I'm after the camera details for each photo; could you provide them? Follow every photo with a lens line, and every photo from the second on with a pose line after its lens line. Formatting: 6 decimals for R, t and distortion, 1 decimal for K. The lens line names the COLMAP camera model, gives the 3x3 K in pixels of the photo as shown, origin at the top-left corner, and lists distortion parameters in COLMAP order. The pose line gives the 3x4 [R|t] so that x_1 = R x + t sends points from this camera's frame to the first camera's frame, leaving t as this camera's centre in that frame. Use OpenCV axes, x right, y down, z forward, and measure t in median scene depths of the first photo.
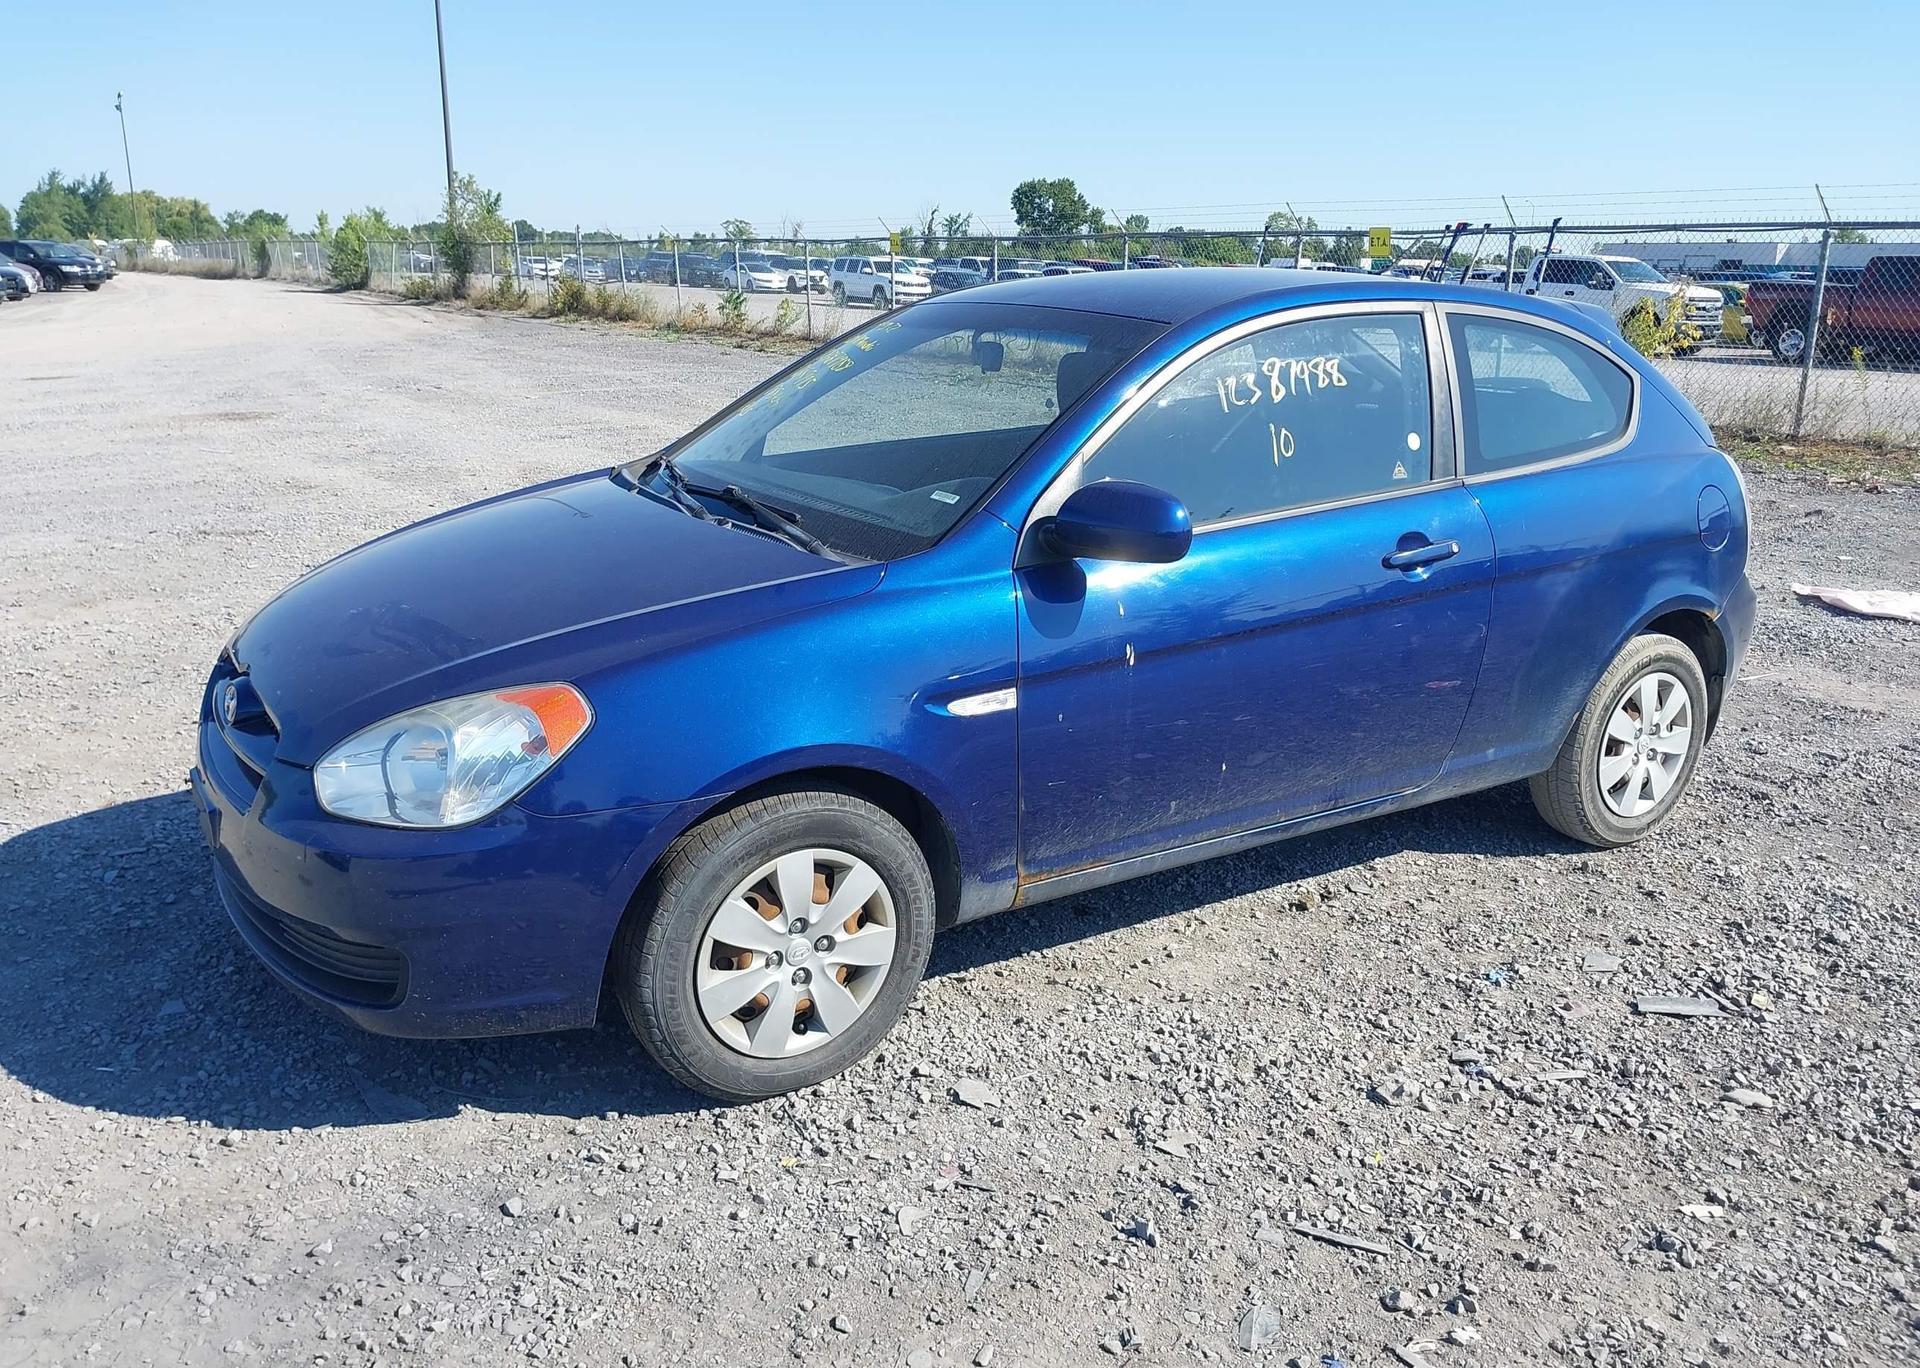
lens RADIAL K [[1517.6, 0, 960.0], [0, 1517.6, 684.0], [0, 0, 1]] dist [0.006563, -0.009869]
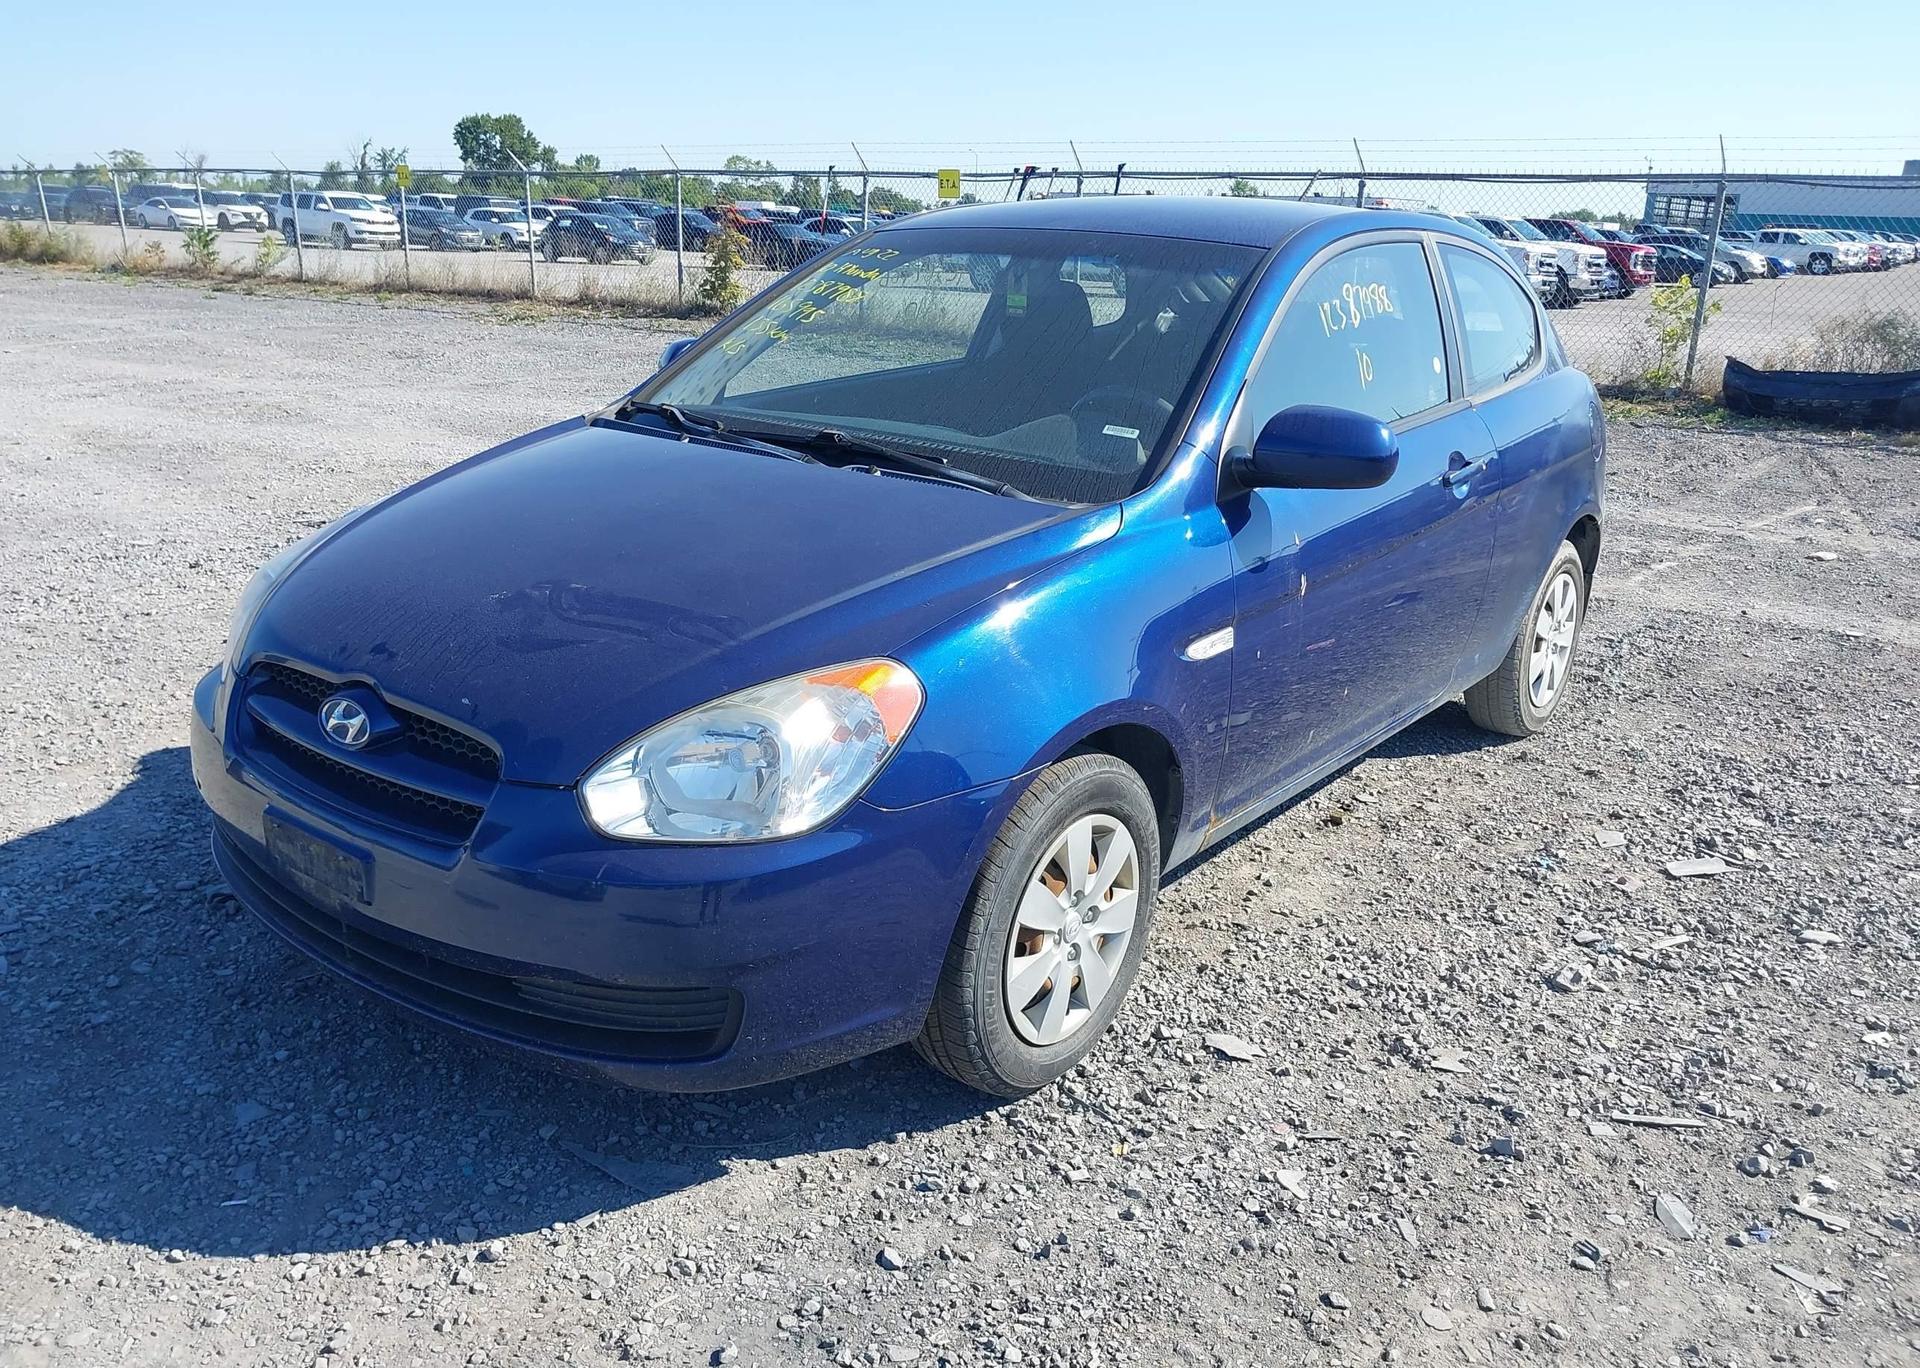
lens RADIAL K [[1516.3, 0, 958.3], [0, 1516.3, 670.2], [0, 0, 1]] dist [0.006154, -0.011103]
pose [[0.941126, -0.086228, 0.326874, -0.422129], [0.077421, 0.996200, 0.039886, -0.020574], [-0.329072, -0.012231, 0.944226, 0.136237]]
